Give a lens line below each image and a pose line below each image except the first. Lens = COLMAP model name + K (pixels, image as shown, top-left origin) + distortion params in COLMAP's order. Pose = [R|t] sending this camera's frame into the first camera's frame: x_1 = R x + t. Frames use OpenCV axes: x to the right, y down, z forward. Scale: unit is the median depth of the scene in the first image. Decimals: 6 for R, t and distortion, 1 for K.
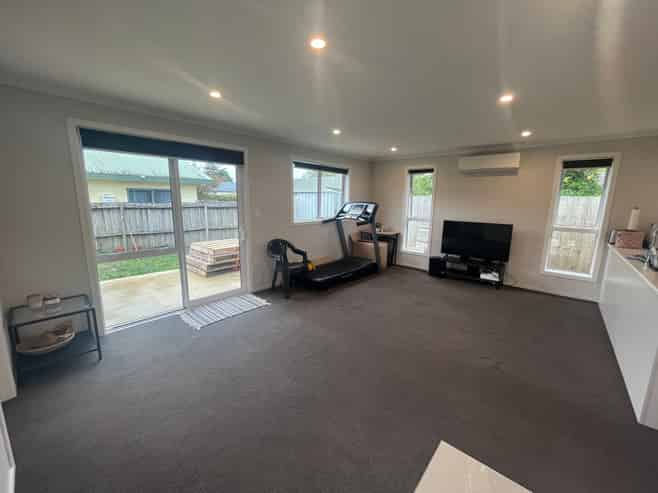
lens RADIAL K [[267.4, 0, 329.0], [0, 267.4, 246.5], [0, 0, 1]] dist [-0.002431, -0.000104]
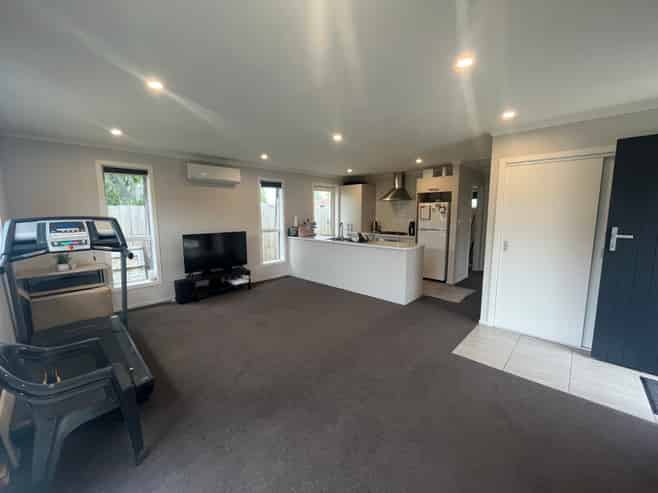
lens RADIAL K [[259.7, 0, 329.0], [0, 259.7, 246.5], [0, 0, 1]] dist [-0.028857, -0.000051]
pose [[0.040447, -0.142935, 0.988905, -0.372876], [0.180770, 0.974430, 0.133449, -0.091408], [-0.982693, 0.173366, 0.065251, 0.529658]]
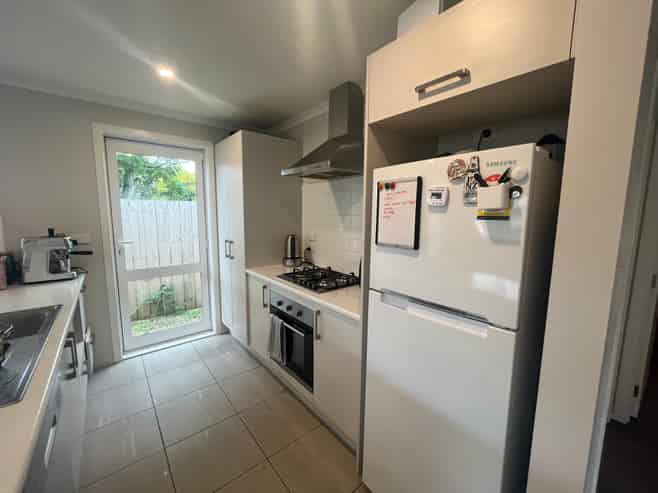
lens RADIAL K [[267.4, 0, 329.0], [0, 267.4, 246.5], [0, 0, 1]] dist [-0.002431, -0.000104]
pose [[0.151974, -0.135719, 0.979022, 0.531388], [0.166730, 0.979853, 0.109952, -0.017277], [-0.974220, 0.146523, 0.171540, 0.190471]]
